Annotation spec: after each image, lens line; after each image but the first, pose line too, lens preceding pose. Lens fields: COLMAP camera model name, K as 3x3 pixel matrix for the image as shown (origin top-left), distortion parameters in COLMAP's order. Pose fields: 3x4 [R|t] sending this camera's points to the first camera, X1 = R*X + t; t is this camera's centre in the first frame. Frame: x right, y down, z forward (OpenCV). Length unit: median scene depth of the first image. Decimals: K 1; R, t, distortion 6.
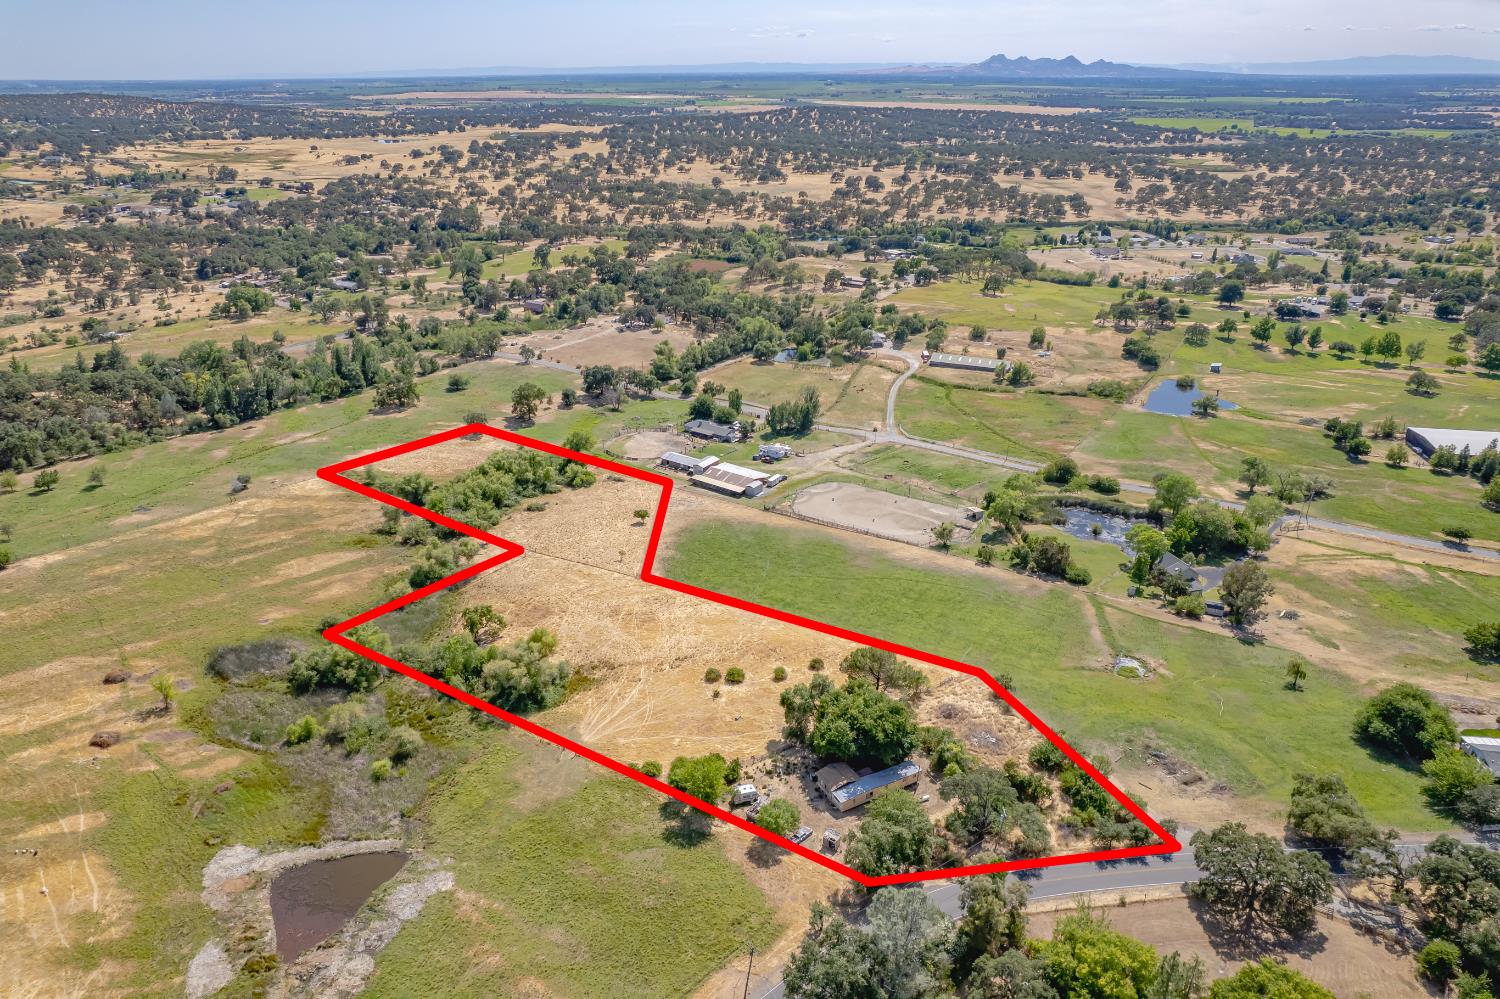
lens RADIAL K [[960.3, 0, 739.2], [0, 960.3, 497.9], [0, 0, 1]] dist [-0.075783, 0.064259]
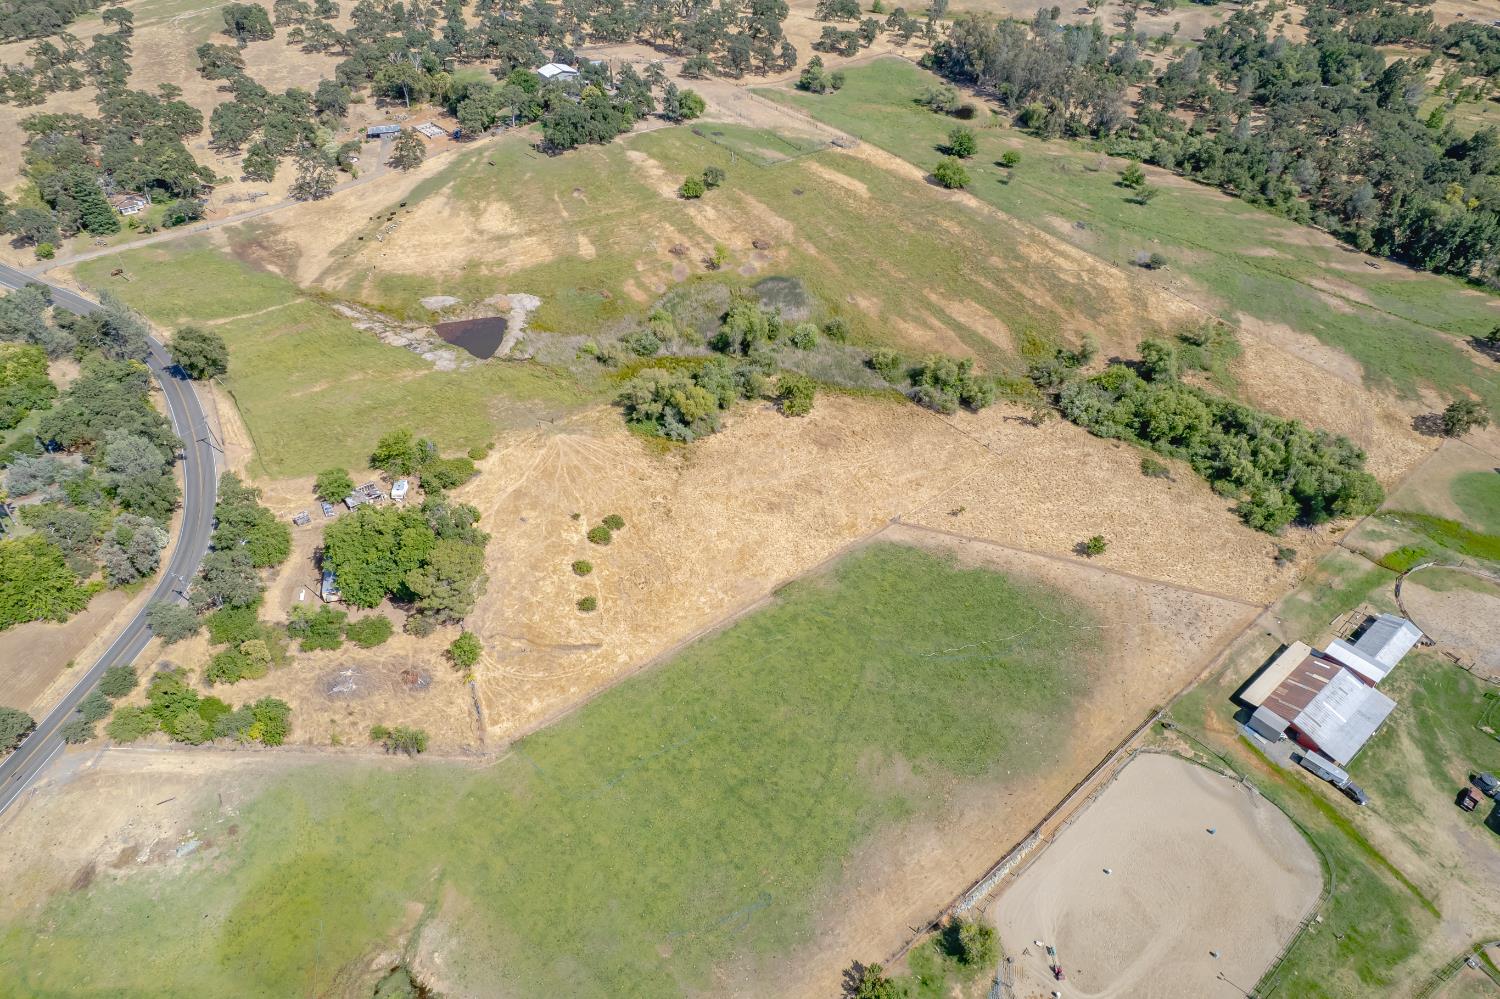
lens RADIAL K [[960.4, 0, 740.3], [0, 960.4, 502.8], [0, 0, 1]] dist [-0.081806, 0.074158]
pose [[-0.254245, 0.620829, -0.741573, 0.361825], [-0.397874, 0.631737, 0.665286, -0.286908], [0.881508, 0.464198, 0.086396, 0.606197]]
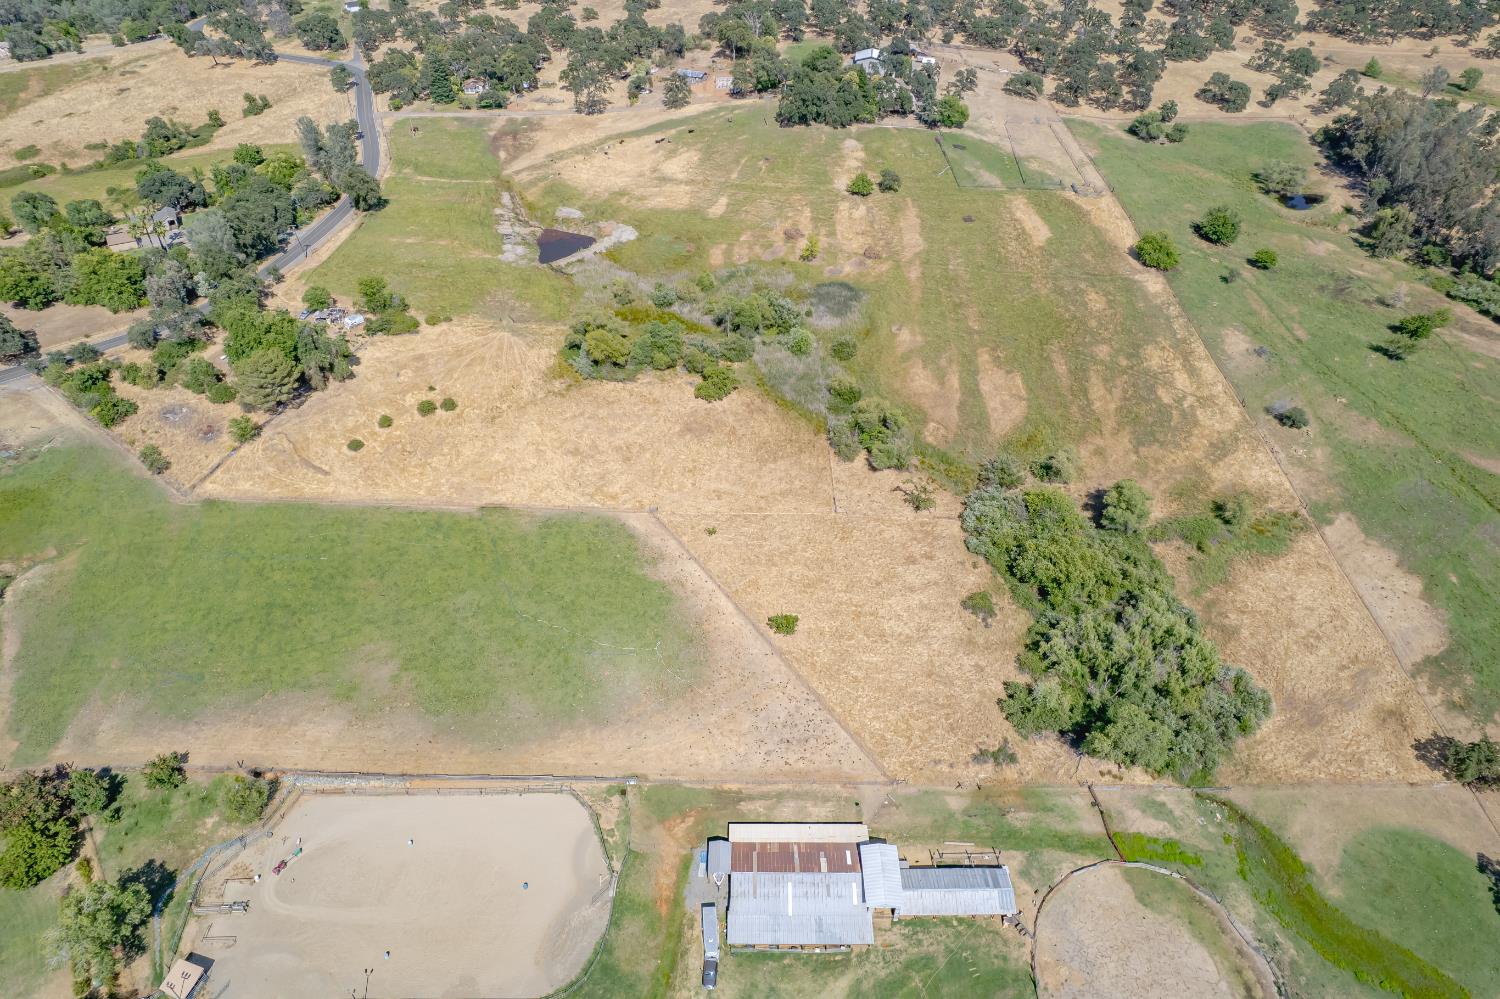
lens RADIAL K [[960.4, 0, 740.3], [0, 960.4, 502.8], [0, 0, 1]] dist [-0.081806, 0.074158]
pose [[-0.811809, 0.374675, -0.447867, 0.132091], [-0.238807, 0.486889, 0.840185, -0.427712], [0.532858, 0.789023, -0.305786, 0.938204]]
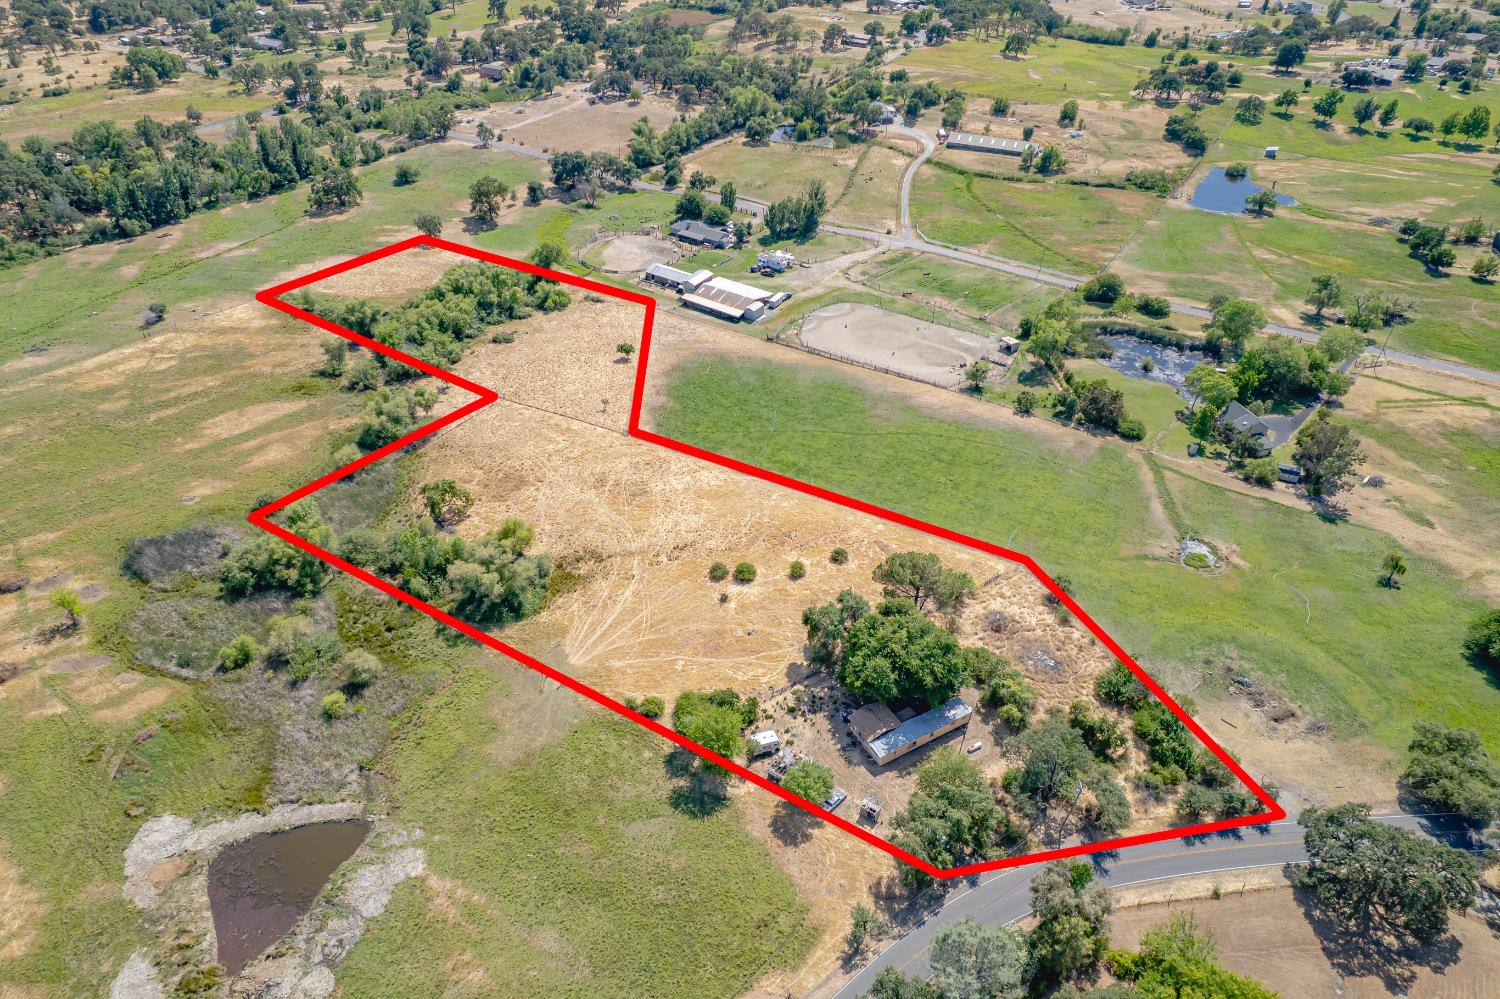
lens RADIAL K [[960.4, 0, 740.3], [0, 960.4, 502.8], [0, 0, 1]] dist [-0.081806, 0.074158]
pose [[0.999766, -0.009133, 0.019621, -0.014534], [0.004072, 0.969779, 0.243951, -0.049030], [-0.021256, -0.243814, 0.969589, 0.110431]]
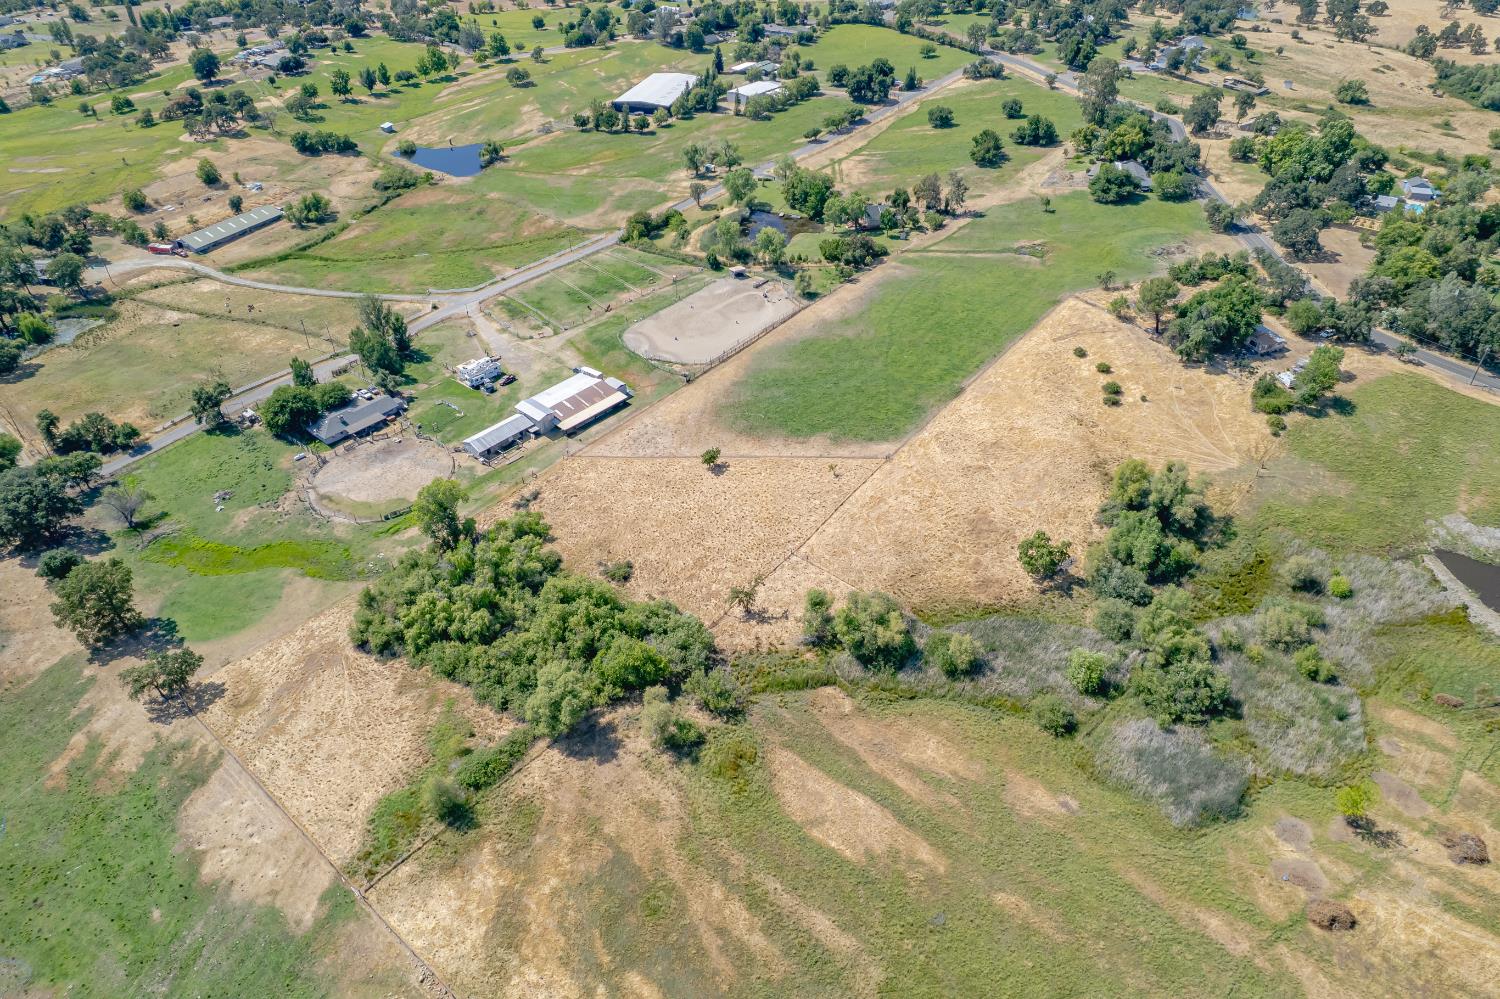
lens RADIAL K [[960.4, 0, 740.3], [0, 960.4, 502.8], [0, 0, 1]] dist [-0.081806, 0.074158]
pose [[0.094032, -0.608839, 0.787701, -0.598892], [0.407944, 0.745297, 0.527365, -0.287048], [-0.908152, 0.271749, 0.318454, 0.638190]]
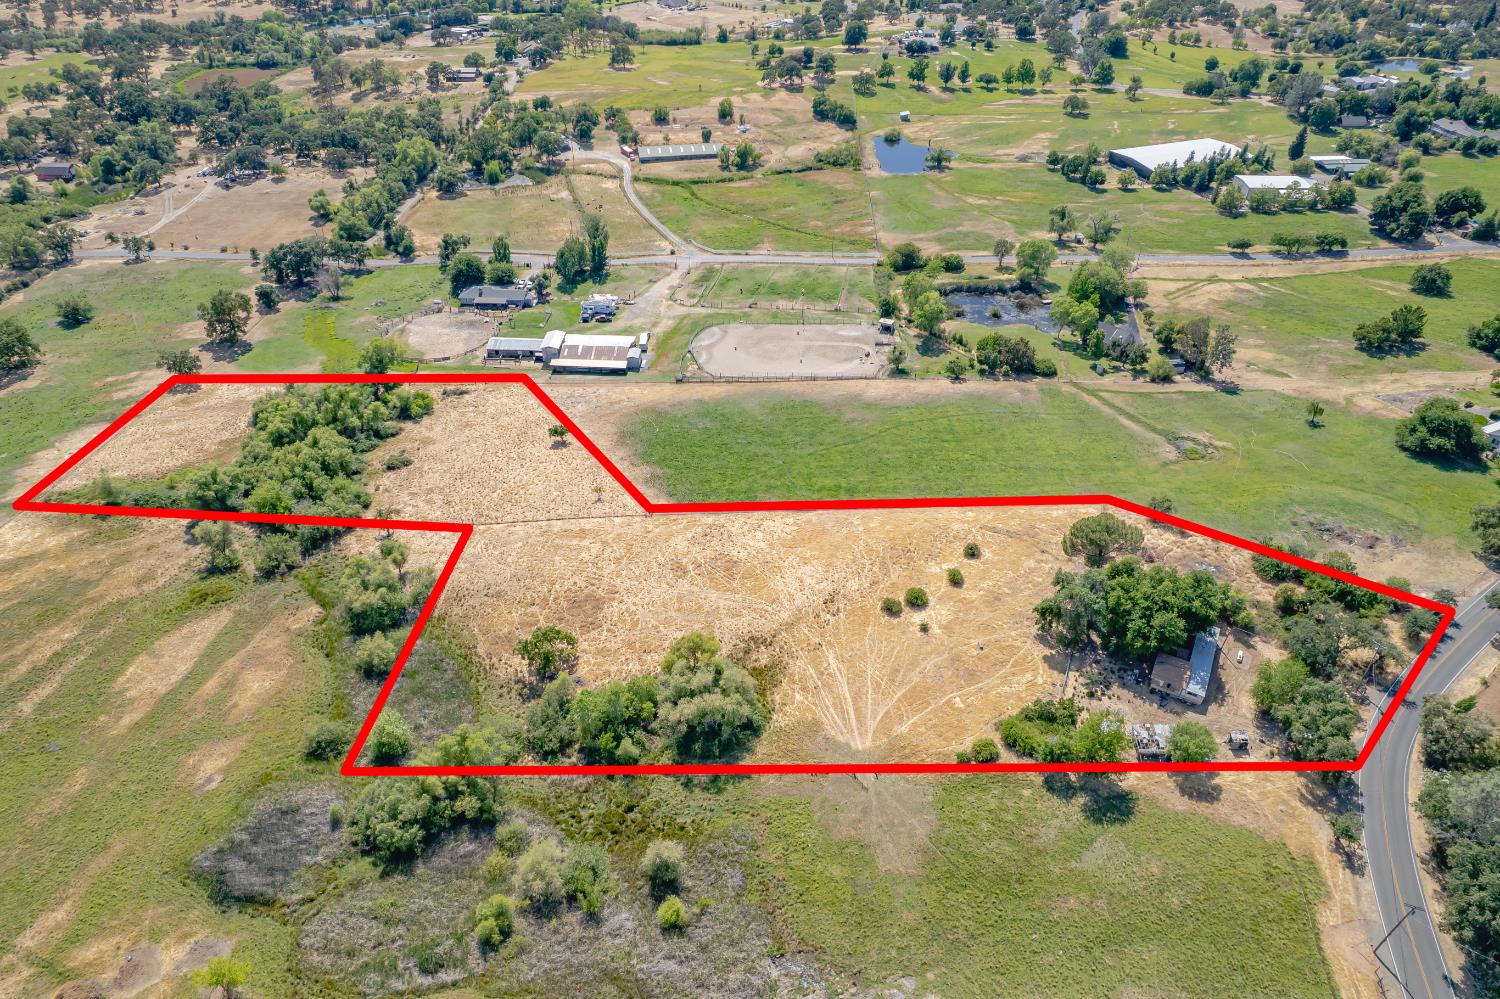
lens RADIAL K [[960.4, 0, 740.3], [0, 960.4, 502.8], [0, 0, 1]] dist [-0.081806, 0.074158]
pose [[0.845383, -0.321245, 0.426767, -0.277548], [0.215919, 0.936278, 0.277060, -0.094542], [-0.488577, -0.142074, 0.860876, 0.213686]]
